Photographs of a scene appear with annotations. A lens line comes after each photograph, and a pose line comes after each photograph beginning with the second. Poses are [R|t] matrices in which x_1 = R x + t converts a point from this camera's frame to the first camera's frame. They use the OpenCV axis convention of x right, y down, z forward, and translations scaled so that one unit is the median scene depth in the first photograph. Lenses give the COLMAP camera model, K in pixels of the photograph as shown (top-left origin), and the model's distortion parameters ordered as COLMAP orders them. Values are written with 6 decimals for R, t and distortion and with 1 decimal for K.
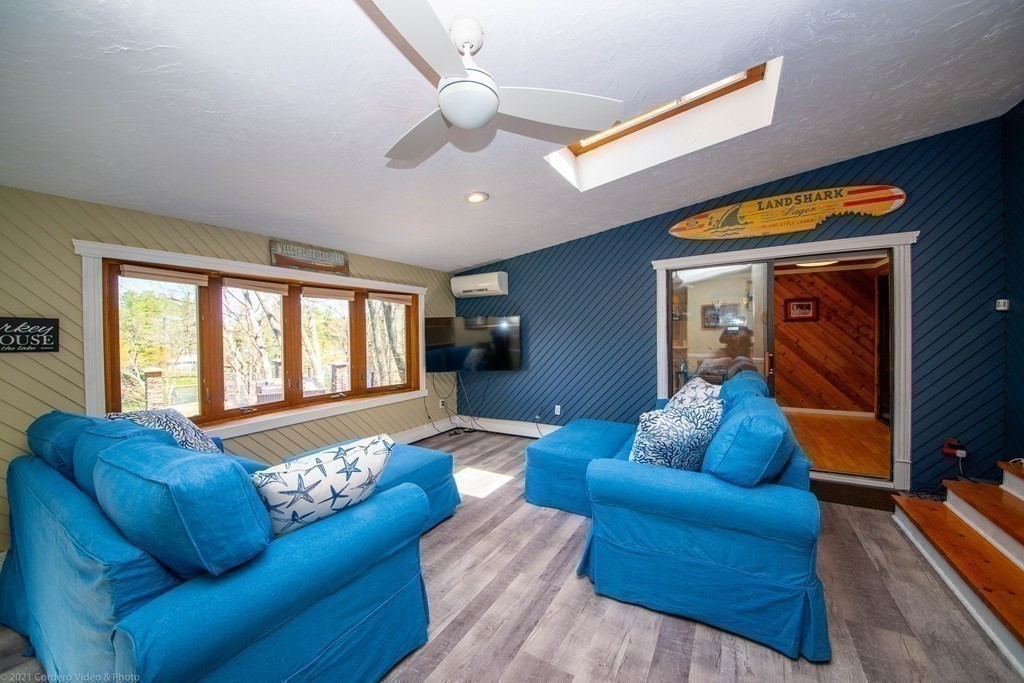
lens RADIAL K [[366.6, 0, 516.1], [0, 366.6, 342.9], [0, 0, 1]] dist [-0.011748, -0.003482]
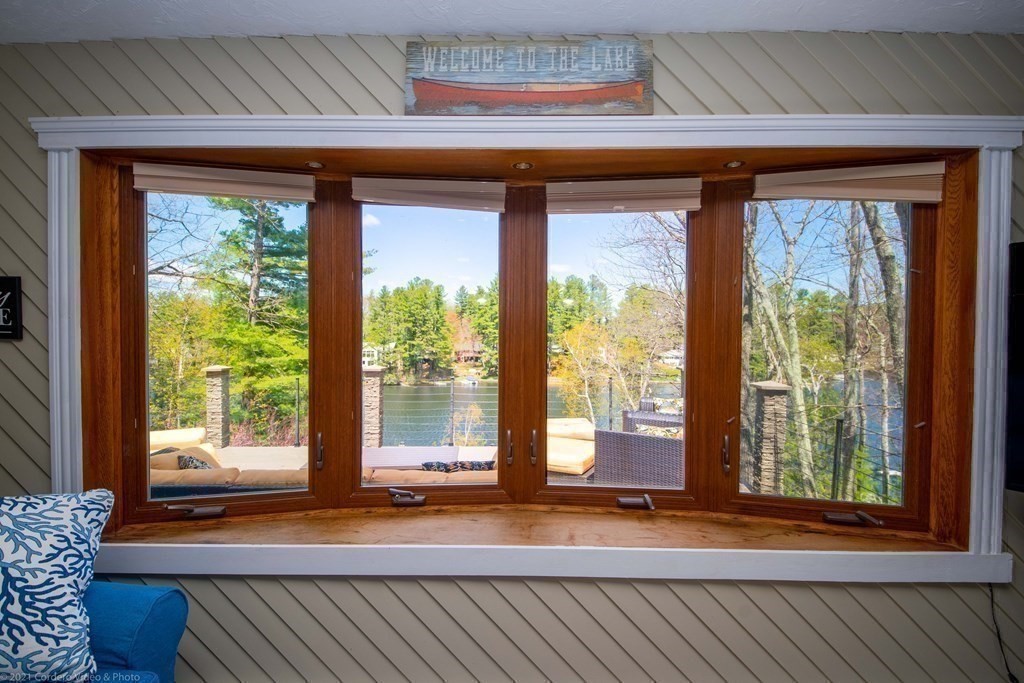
lens RADIAL K [[499.2, 0, 521.1], [0, 499.2, 340.9], [0, 0, 1]] dist [-0.008350, -0.000887]
pose [[0.502017, 0.033395, -0.864213, -0.168481], [-0.032470, 0.999278, 0.019753, -0.007350], [0.864248, 0.018145, 0.502738, 0.730839]]
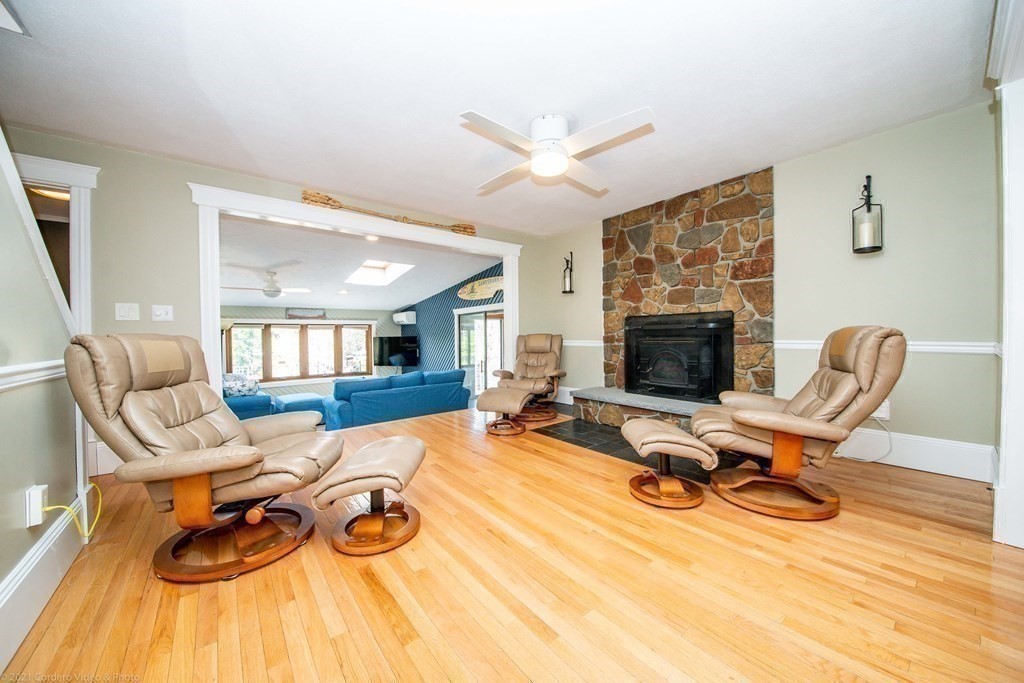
lens RADIAL K [[366.6, 0, 528.8], [0, 366.6, 345.7], [0, 0, 1]] dist [-0.011748, -0.003482]
pose [[0.946664, 0.015585, -0.321846, 1.394902], [-0.011887, 0.999839, 0.013452, -0.073520], [0.322004, -0.008908, 0.946697, -0.664419]]
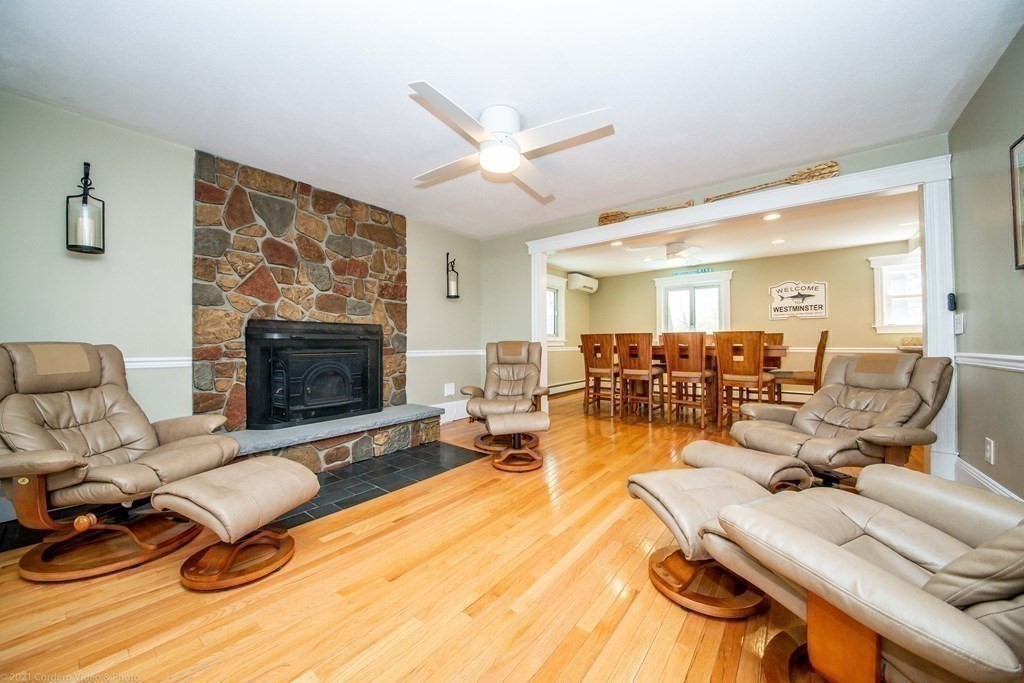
lens RADIAL K [[366.6, 0, 512.3], [0, 366.6, 339.0], [0, 0, 1]] dist [-0.011748, -0.003482]
pose [[0.088846, 0.025136, 0.995728, 0.619191], [0.017365, 0.999491, -0.026780, -0.080933], [-0.995894, 0.019670, 0.088364, -0.109945]]
